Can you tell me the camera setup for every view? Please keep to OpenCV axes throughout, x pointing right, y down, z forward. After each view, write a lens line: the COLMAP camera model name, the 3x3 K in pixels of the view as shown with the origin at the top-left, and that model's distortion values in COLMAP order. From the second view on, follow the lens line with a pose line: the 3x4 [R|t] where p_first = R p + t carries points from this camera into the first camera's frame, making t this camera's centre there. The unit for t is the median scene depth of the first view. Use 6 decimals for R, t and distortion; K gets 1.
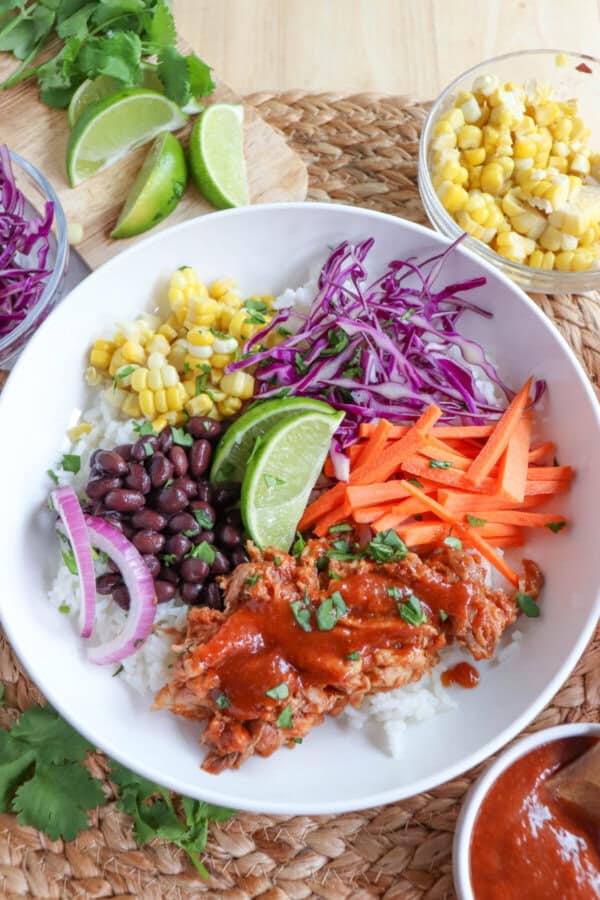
lens RADIAL K [[944.2, 0, 300.0], [0, 944.2, 450.0], [0, 0, 1]] dist [-0.092969, 0.028775]
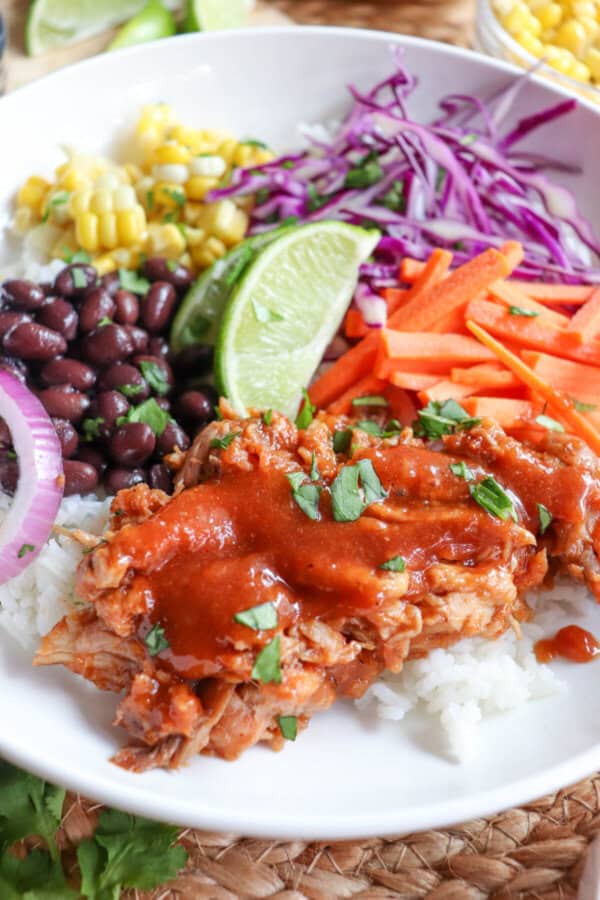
lens RADIAL K [[938.0, 0, 300.0], [0, 938.0, 450.0], [0, 0, 1]] dist [-0.090533, 0.022896]
pose [[0.999237, 0.038772, -0.004756, 0.000326], [-0.038794, 0.970713, -0.237089, 0.272604], [-0.004576, 0.237093, 0.971476, 0.410303]]
